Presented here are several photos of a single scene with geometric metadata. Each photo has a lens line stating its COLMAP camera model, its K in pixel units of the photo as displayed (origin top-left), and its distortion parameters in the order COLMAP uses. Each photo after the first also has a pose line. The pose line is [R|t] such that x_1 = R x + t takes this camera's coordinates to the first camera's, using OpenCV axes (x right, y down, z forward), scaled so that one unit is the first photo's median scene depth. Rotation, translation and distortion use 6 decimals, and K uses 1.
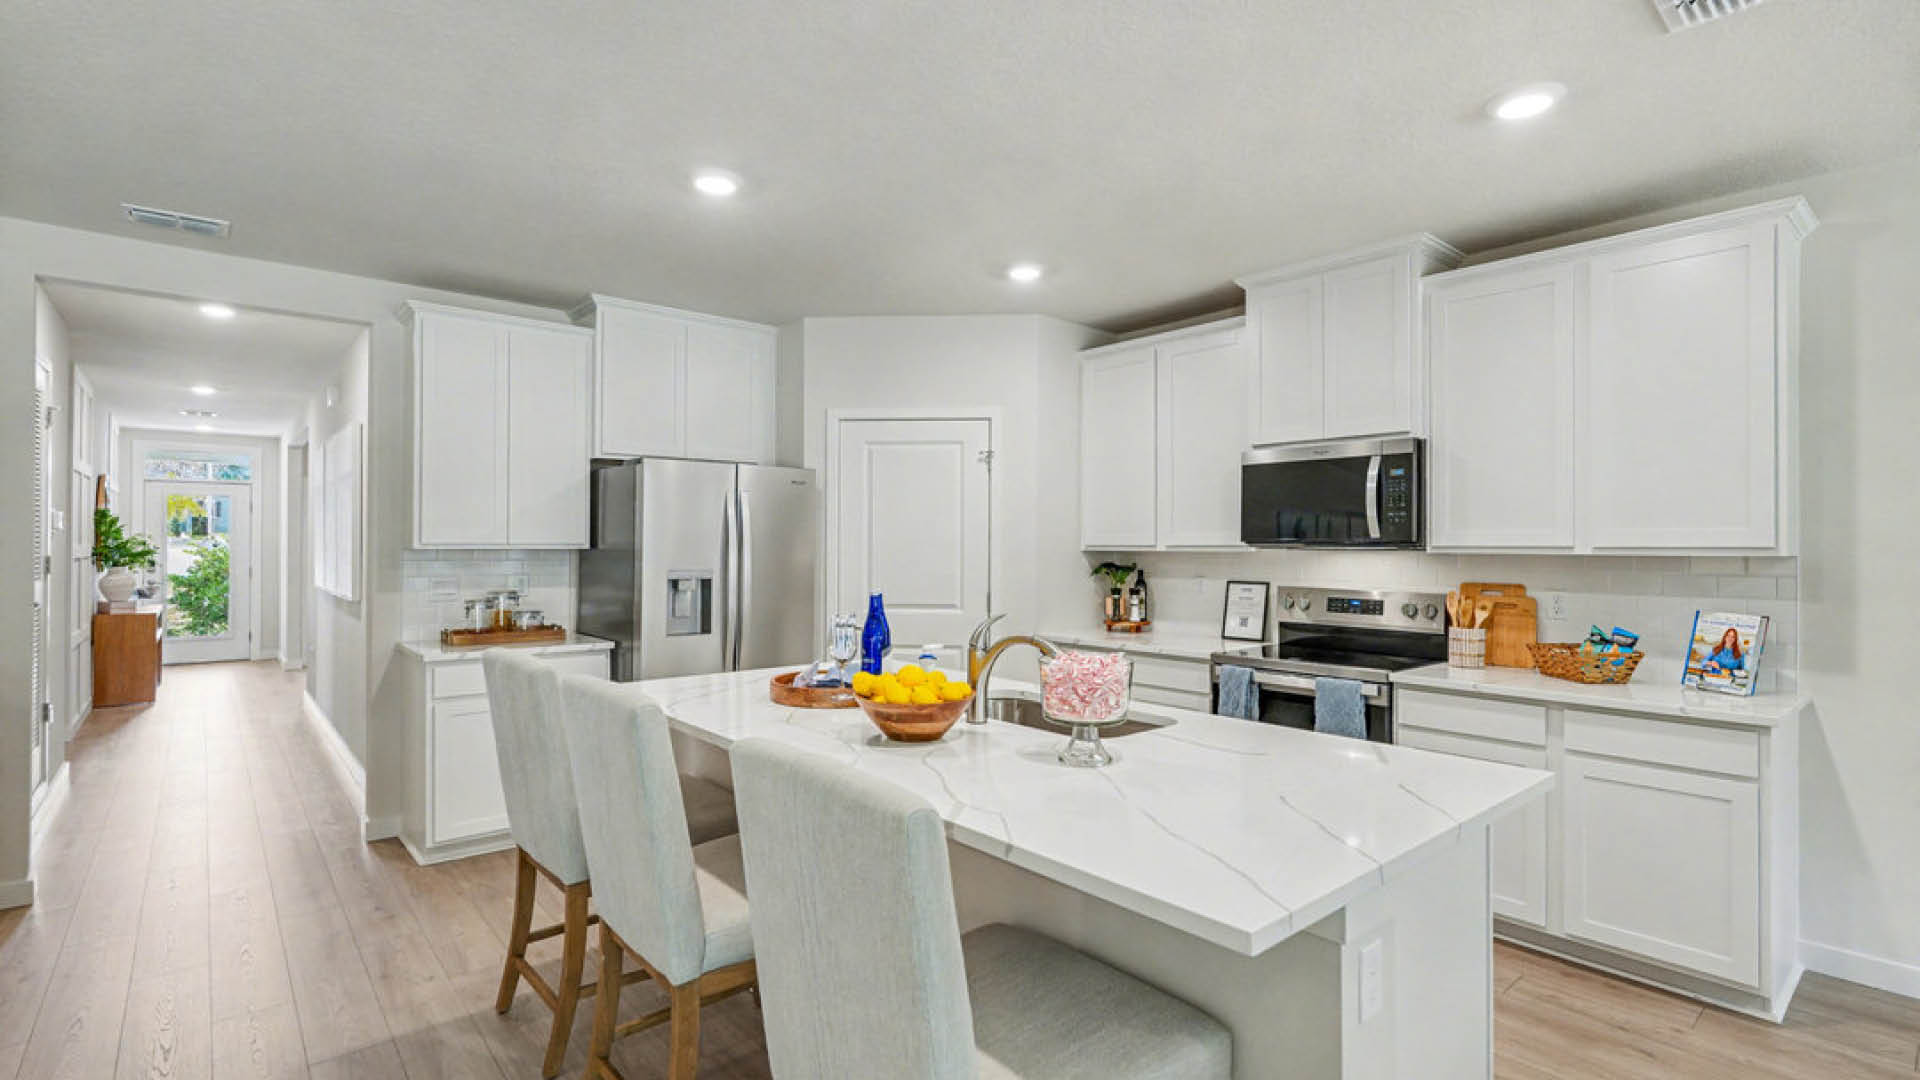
lens RADIAL K [[880.3, 0, 968.9], [0, 880.3, 538.7], [0, 0, 1]] dist [-0.001553, -0.000290]
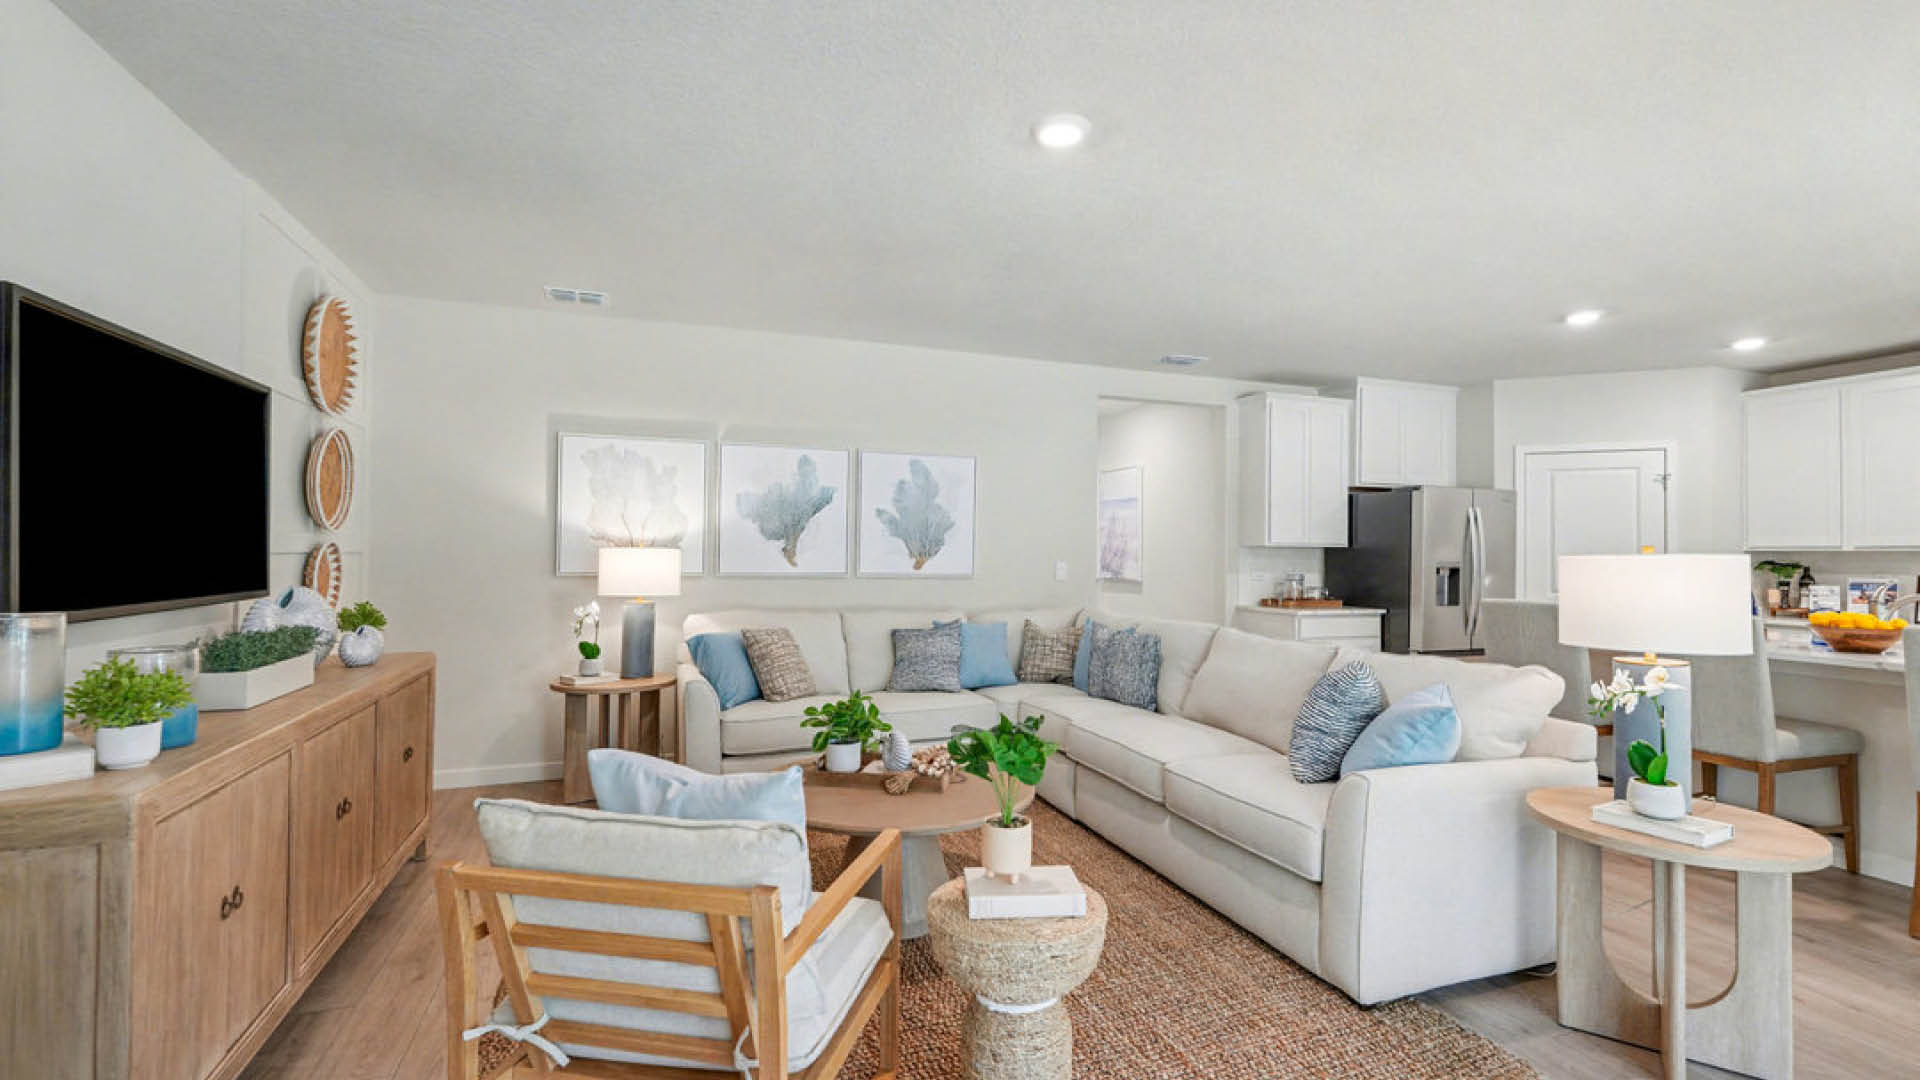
lens RADIAL K [[836.1, 0, 963.8], [0, 836.1, 534.8], [0, 0, 1]] dist [-0.003285, 0.002270]
pose [[0.936110, -0.000449, -0.351707, -0.513300], [-0.005155, 0.999874, -0.014996, 0.014440], [0.351670, 0.015851, 0.935990, -0.522199]]
